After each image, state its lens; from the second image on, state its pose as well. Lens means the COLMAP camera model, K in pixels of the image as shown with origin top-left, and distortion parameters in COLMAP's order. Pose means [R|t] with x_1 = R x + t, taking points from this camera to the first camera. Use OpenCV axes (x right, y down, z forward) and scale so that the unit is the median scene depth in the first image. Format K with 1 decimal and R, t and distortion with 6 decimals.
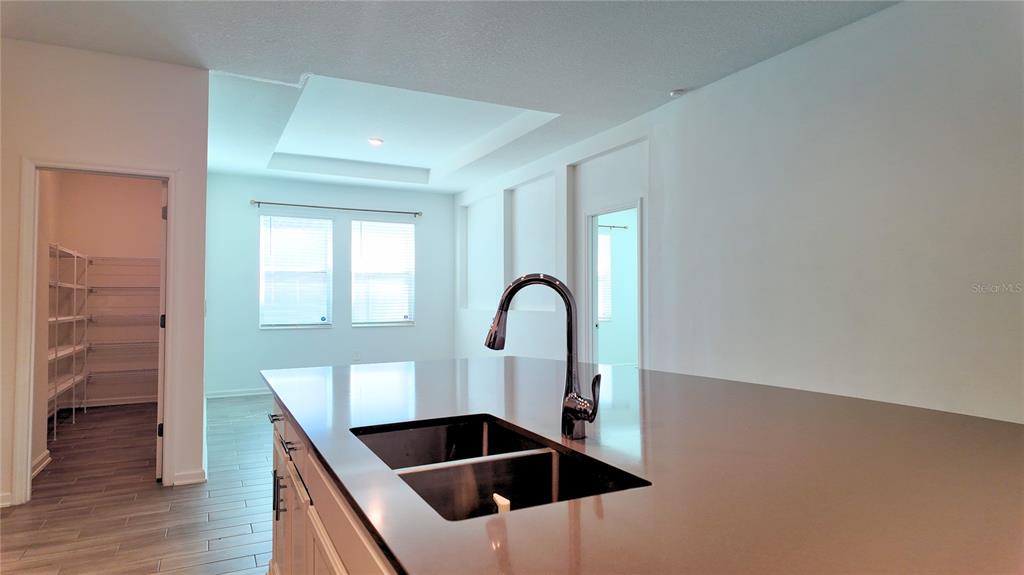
lens RADIAL K [[600.9, 0, 512.0], [0, 600.9, 287.5], [0, 0, 1]] dist [0.057561, -0.001026]
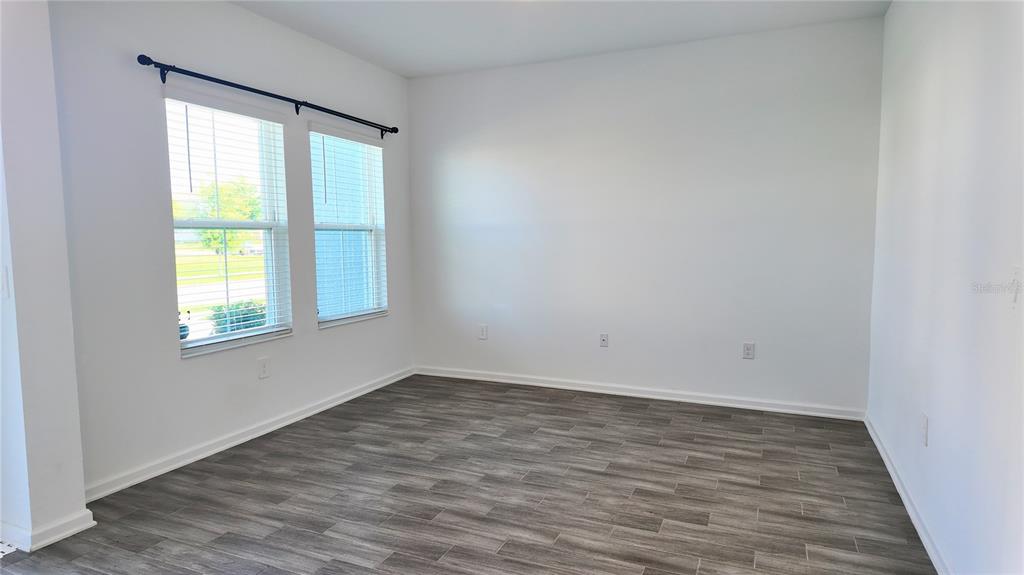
lens RADIAL K [[600.9, 0, 512.0], [0, 600.9, 287.5], [0, 0, 1]] dist [0.057561, -0.001026]
pose [[0.769850, -0.054028, 0.635934, -0.580892], [-0.011357, 0.995093, 0.098290, -0.032697], [-0.638123, -0.082891, 0.765459, 0.562256]]
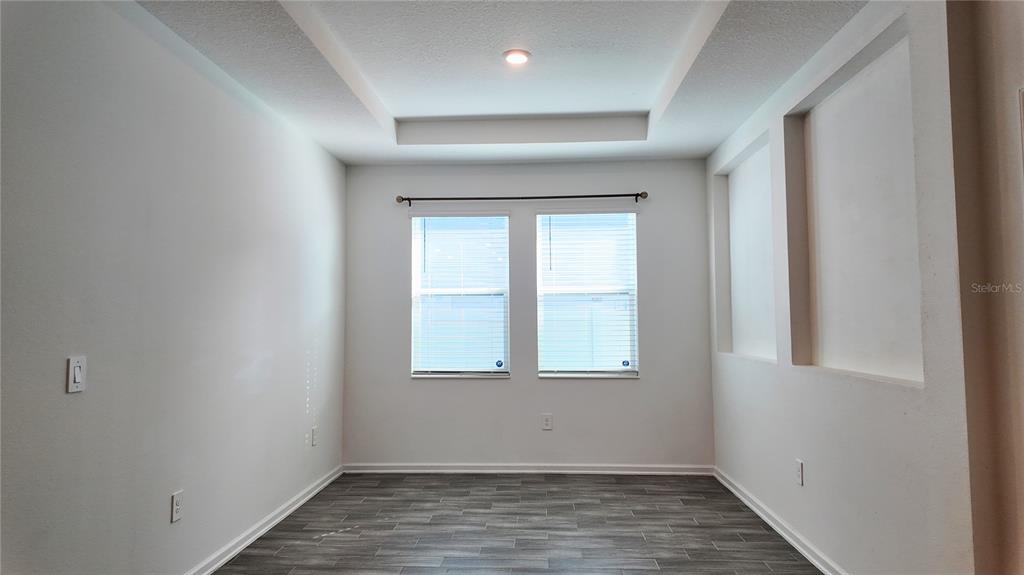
lens RADIAL K [[601.2, 0, 509.7], [0, 601.2, 283.0], [0, 0, 1]] dist [0.082161, -0.088158]
pose [[0.866609, -0.033025, -0.497894, 0.039955], [0.012329, 0.998920, -0.044799, -0.009159], [0.498835, 0.032685, 0.866080, 0.510179]]
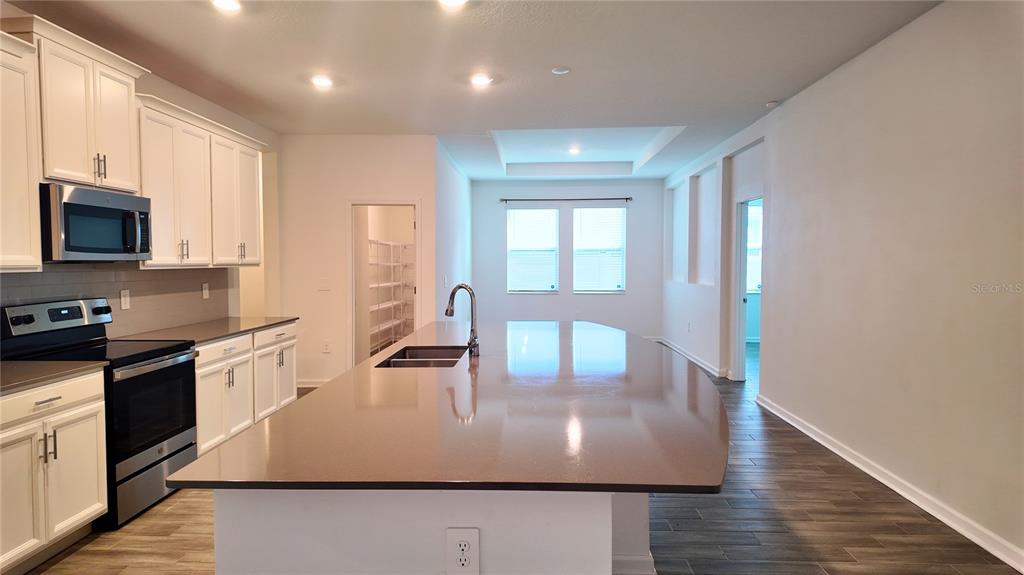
lens RADIAL K [[601.2, 0, 509.7], [0, 601.2, 283.0], [0, 0, 1]] dist [0.082161, -0.088158]
pose [[0.872622, 0.019135, -0.488021, 0.274546], [0.008593, 0.998476, 0.054515, -0.031390], [0.488321, -0.051765, 0.871128, -0.178697]]
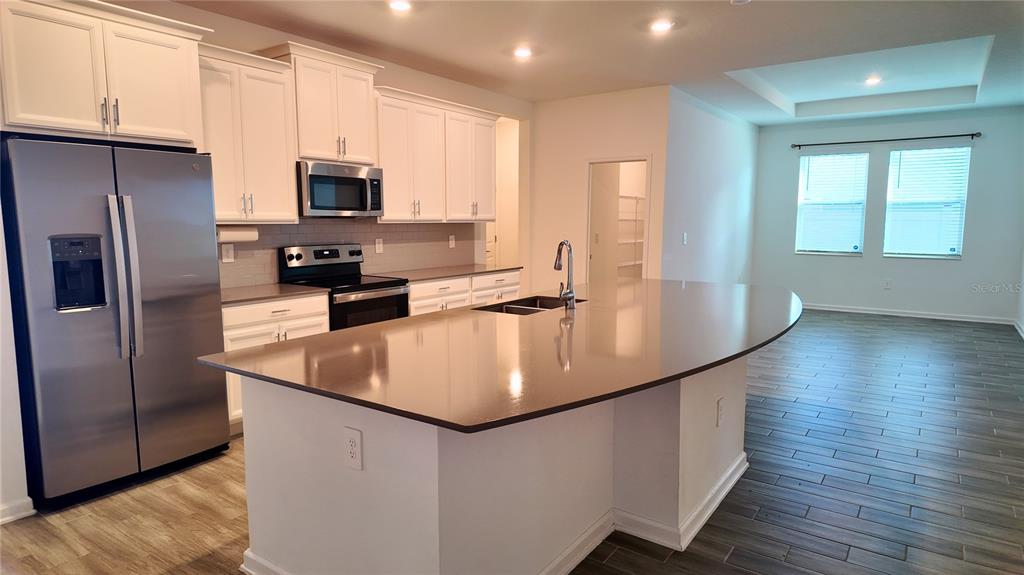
lens RADIAL K [[601.2, 0, 509.7], [0, 601.2, 283.0], [0, 0, 1]] dist [0.082161, -0.088158]
pose [[0.468671, 0.100195, -0.877672, 0.429609], [0.014079, 0.992573, 0.120830, -0.030256], [0.883260, -0.068986, 0.463780, -0.058380]]
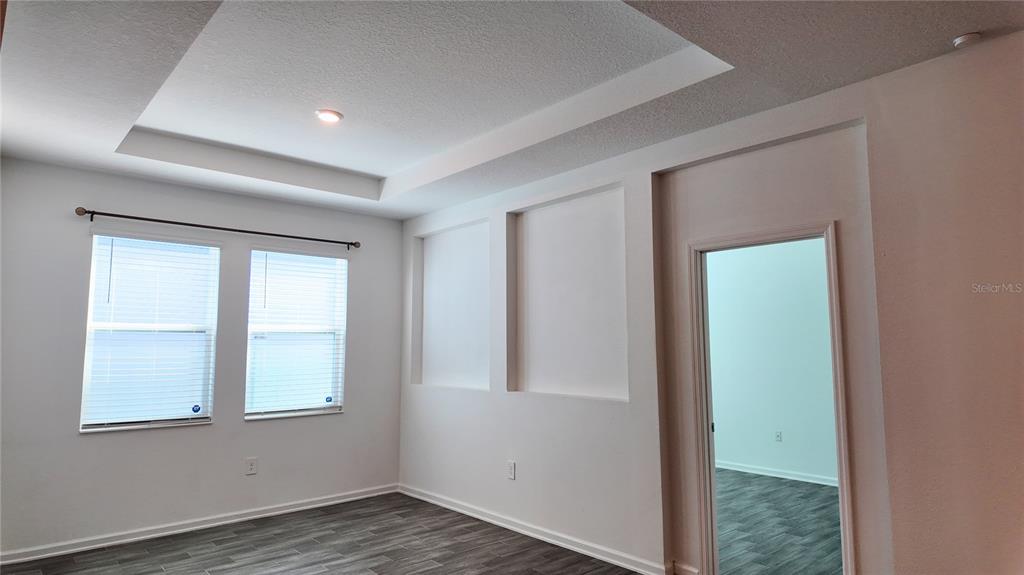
lens RADIAL K [[601.2, 0, 509.7], [0, 601.2, 283.0], [0, 0, 1]] dist [0.082161, -0.088158]
pose [[0.968074, 0.027015, 0.249204, -0.195928], [-0.004173, 0.995774, -0.091739, -0.022482], [-0.250629, 0.087771, 0.964096, 0.382993]]
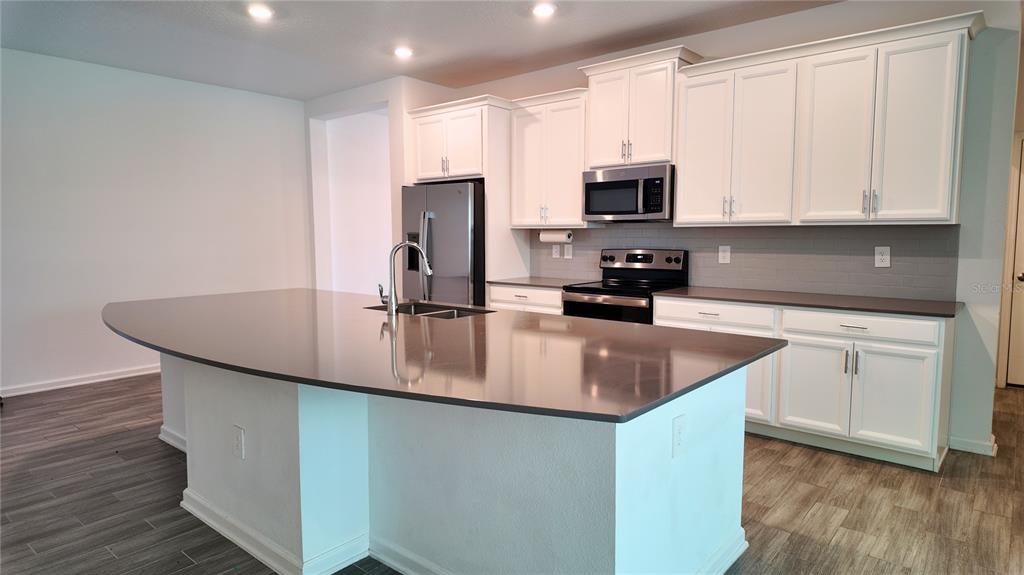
lens RADIAL K [[601.2, 0, 509.7], [0, 601.2, 283.0], [0, 0, 1]] dist [0.082161, -0.088158]
pose [[-0.921759, 0.042673, -0.385409, 0.115609], [0.015969, 0.997260, 0.072226, -0.005912], [0.387435, 0.060421, -0.919915, 0.672065]]
